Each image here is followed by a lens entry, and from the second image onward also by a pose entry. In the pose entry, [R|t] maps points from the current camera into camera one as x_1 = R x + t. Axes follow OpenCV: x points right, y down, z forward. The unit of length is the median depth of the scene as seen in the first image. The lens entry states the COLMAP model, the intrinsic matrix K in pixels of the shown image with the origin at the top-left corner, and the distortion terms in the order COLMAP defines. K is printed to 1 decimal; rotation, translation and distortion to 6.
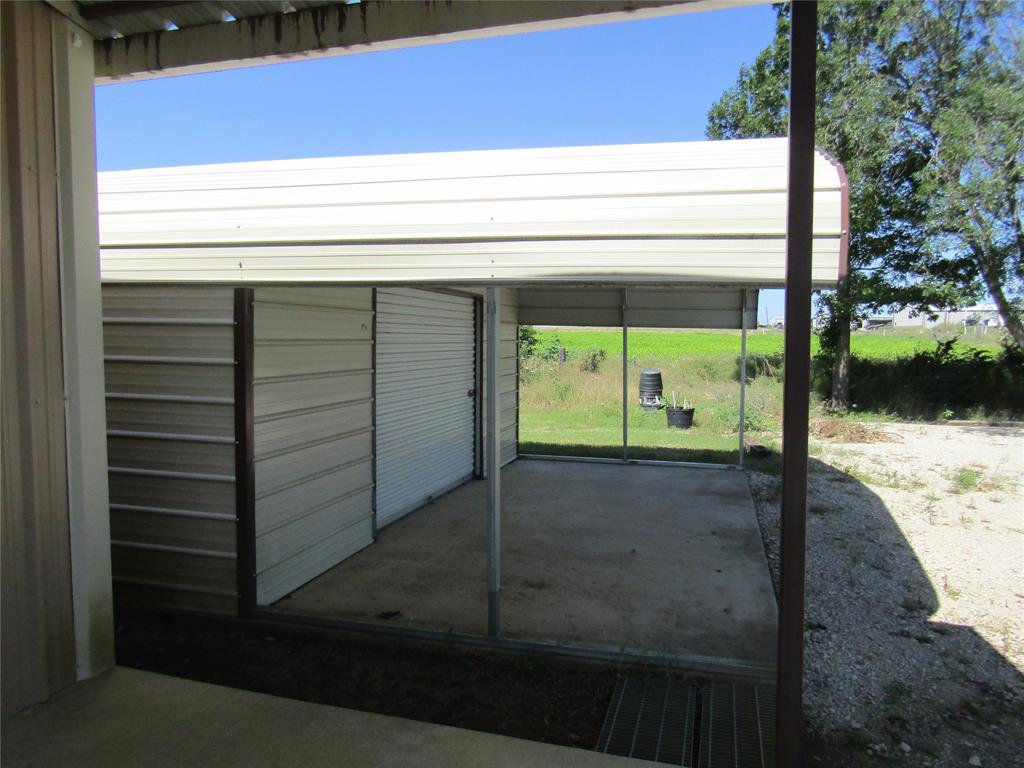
lens RADIAL K [[722.6, 0, 511.1], [0, 722.6, 379.6], [0, 0, 1]] dist [-0.008495, 0.001541]
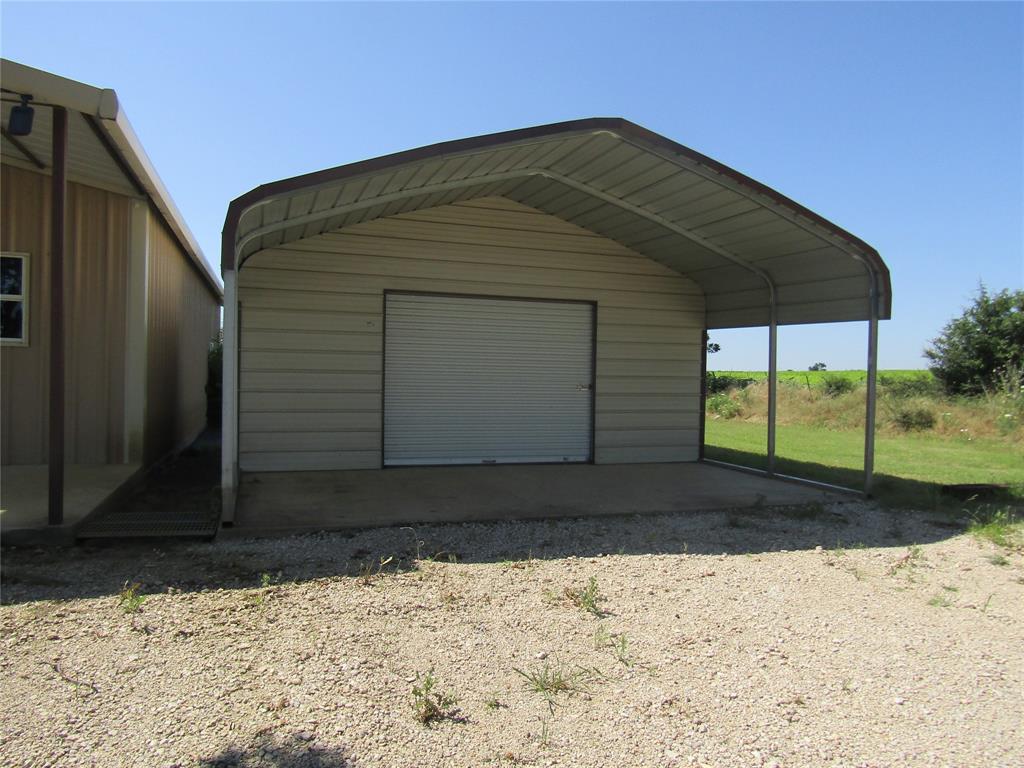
lens RADIAL K [[722.6, 0, 515.0], [0, 722.6, 377.7], [0, 0, 1]] dist [-0.008495, 0.001541]
pose [[0.587193, 0.010512, -0.809379, 0.702566], [-0.059820, 0.997745, -0.030439, 0.040529], [0.807234, 0.066290, 0.586498, 0.200826]]
